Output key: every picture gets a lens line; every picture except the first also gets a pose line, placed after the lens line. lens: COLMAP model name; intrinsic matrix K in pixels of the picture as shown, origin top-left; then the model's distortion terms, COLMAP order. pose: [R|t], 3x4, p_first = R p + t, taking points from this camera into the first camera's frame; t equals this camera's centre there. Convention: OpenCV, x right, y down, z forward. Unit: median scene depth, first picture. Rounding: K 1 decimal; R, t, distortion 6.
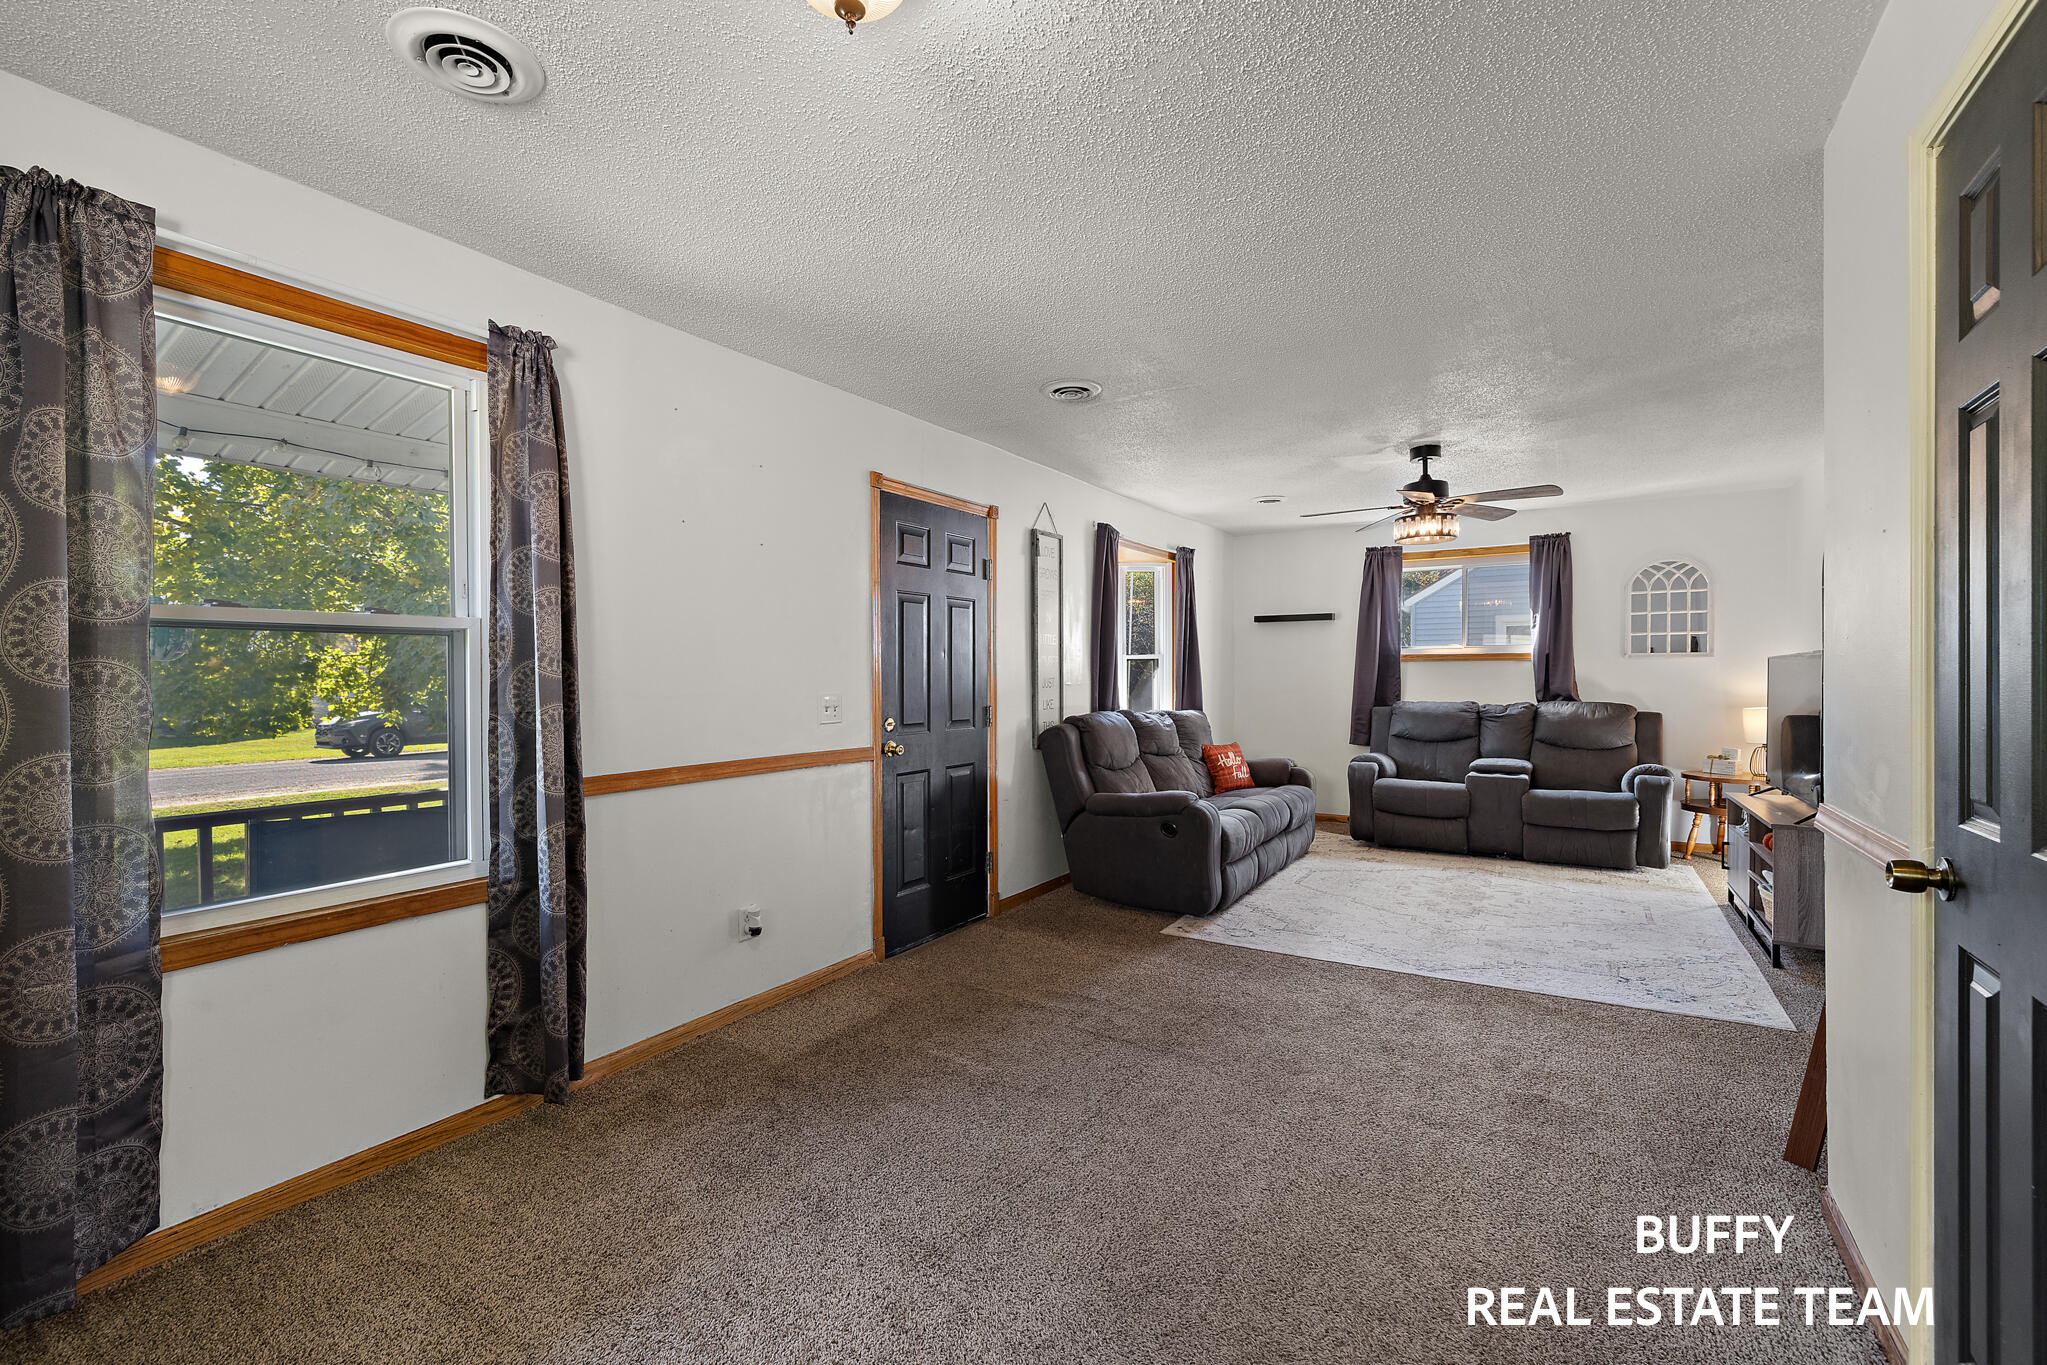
lens RADIAL K [[882.5, 0, 1026.8], [0, 882.5, 663.8], [0, 0, 1]] dist [0.002178, -0.000138]
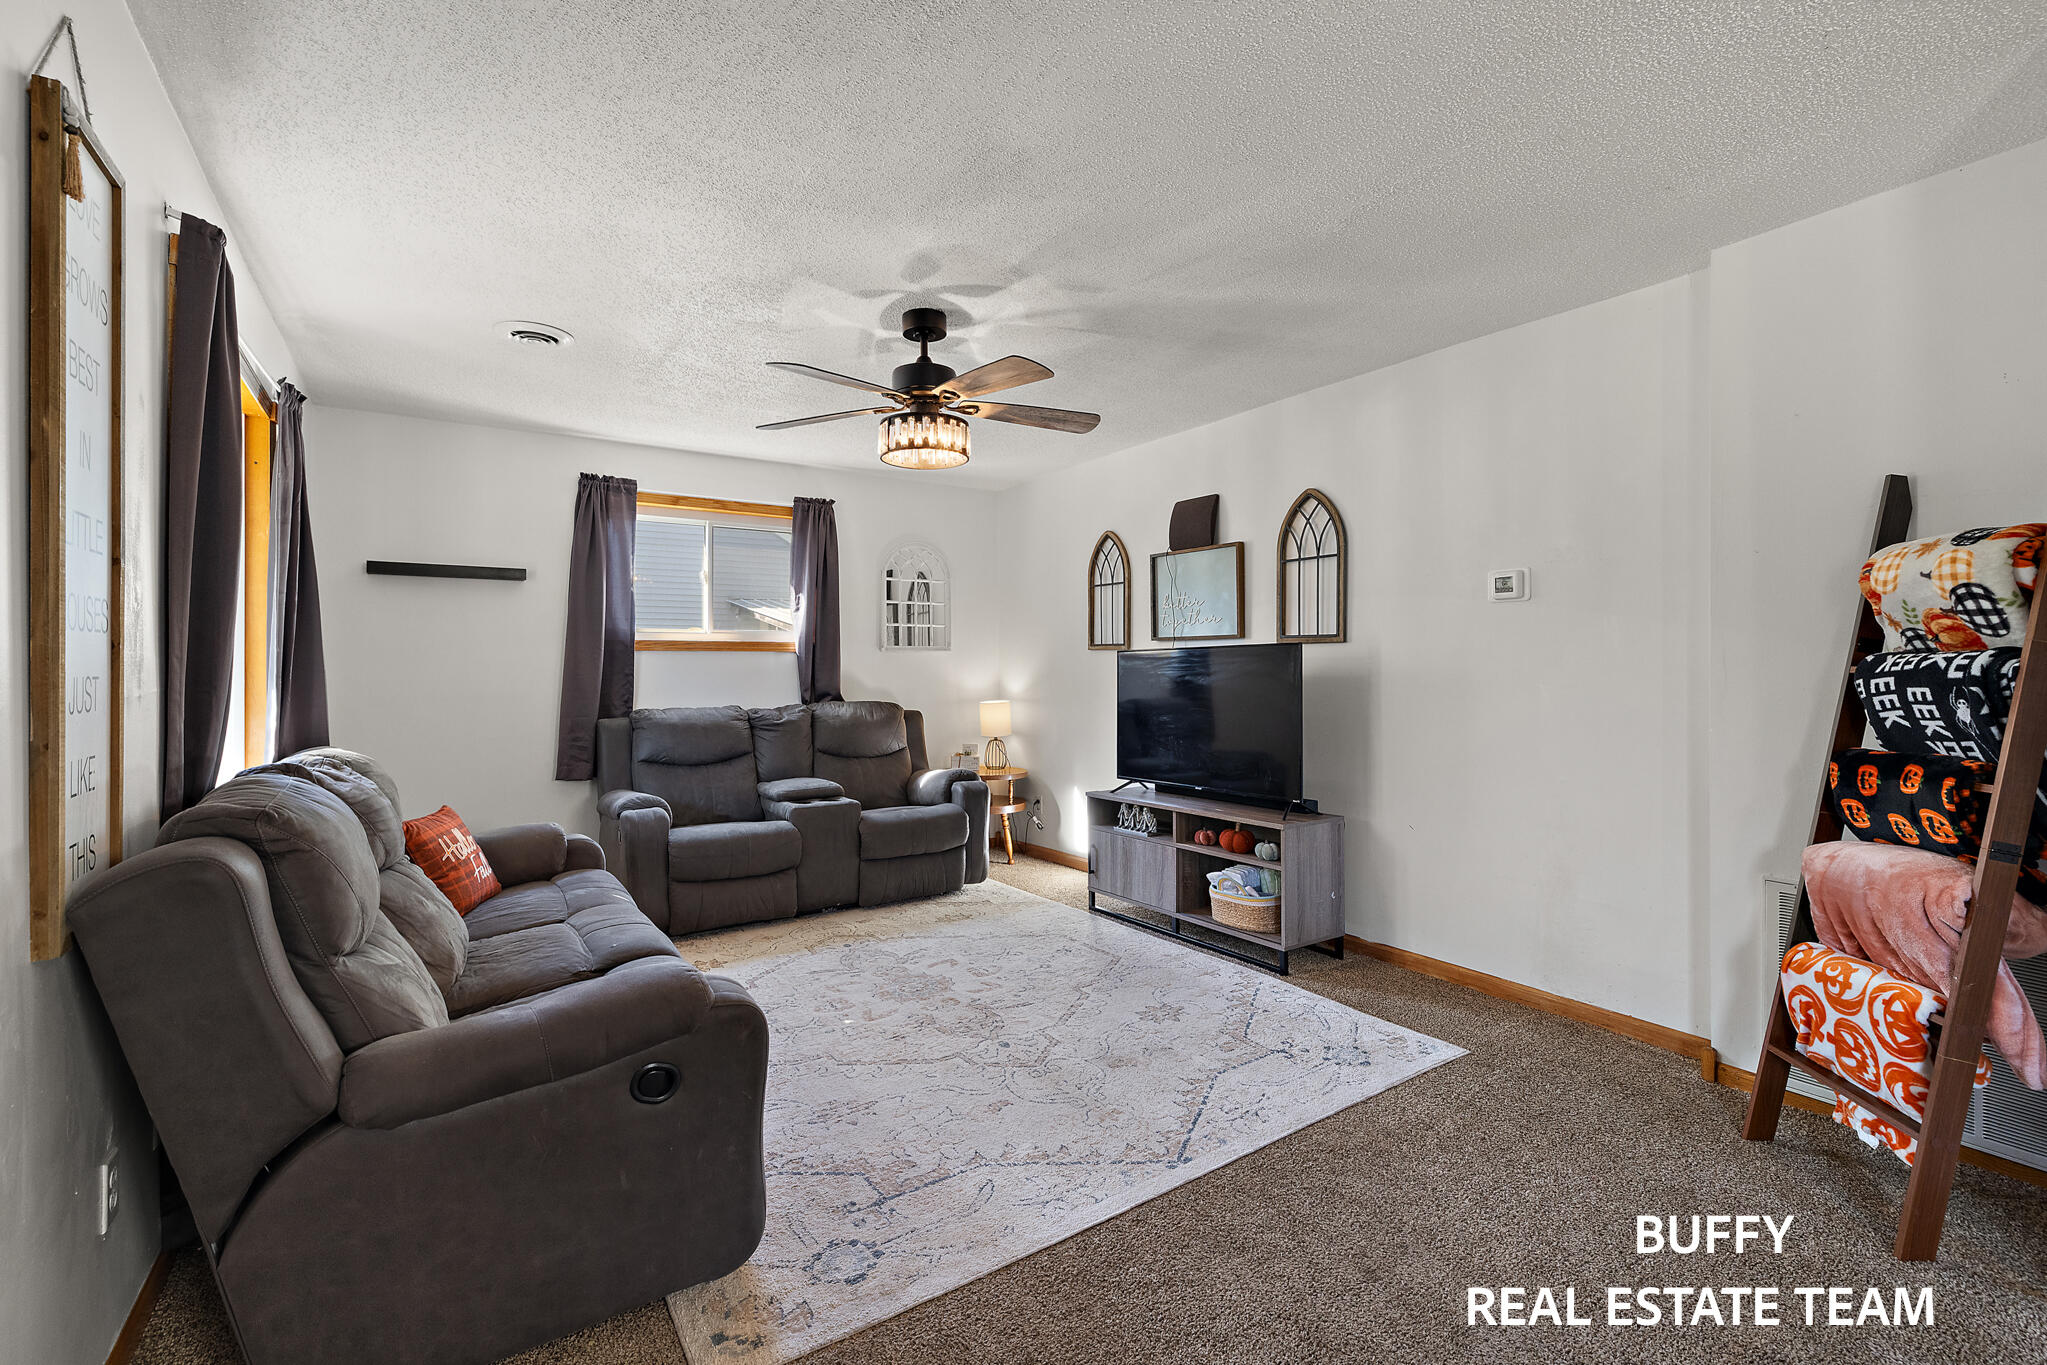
lens RADIAL K [[882.5, 0, 1011.1], [0, 882.5, 671.1], [0, 0, 1]] dist [0.002178, -0.000138]
pose [[0.417583, -0.000535, 0.908639, -0.092862], [-0.008701, 0.999952, 0.004588, 0.009960], [-0.908597, -0.009822, 0.417558, 0.591393]]
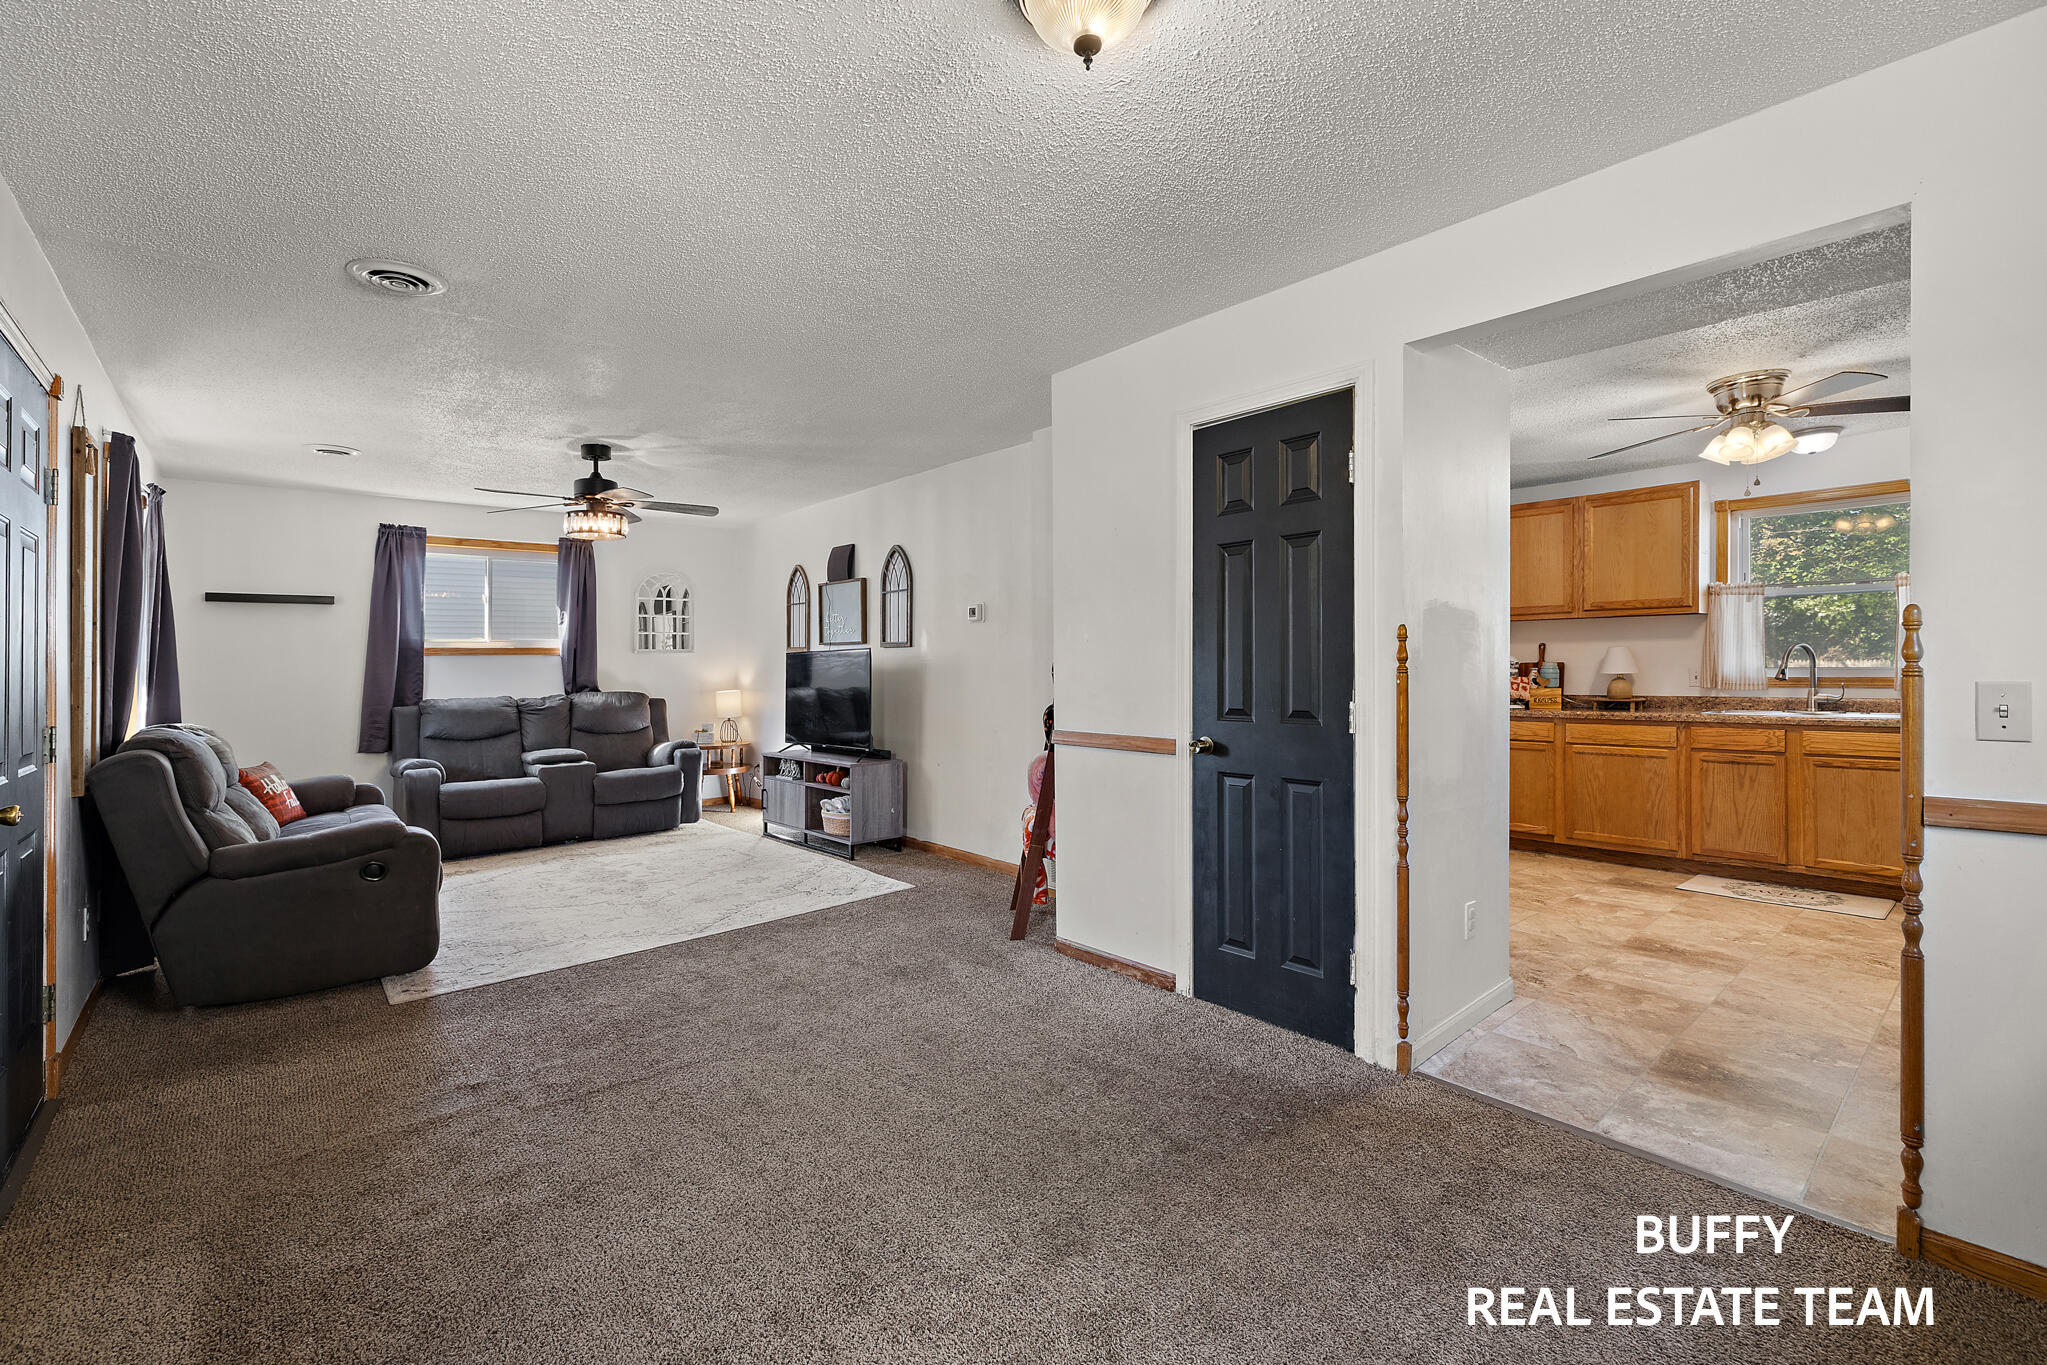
lens RADIAL K [[882.5, 0, 1005.8], [0, 882.5, 650.1], [0, 0, 1]] dist [0.002178, -0.000138]
pose [[0.305196, 0.011881, 0.952216, -0.334279], [0.001242, 0.999916, -0.012874, 0.005582], [-0.952289, 0.005111, 0.305155, 0.202166]]
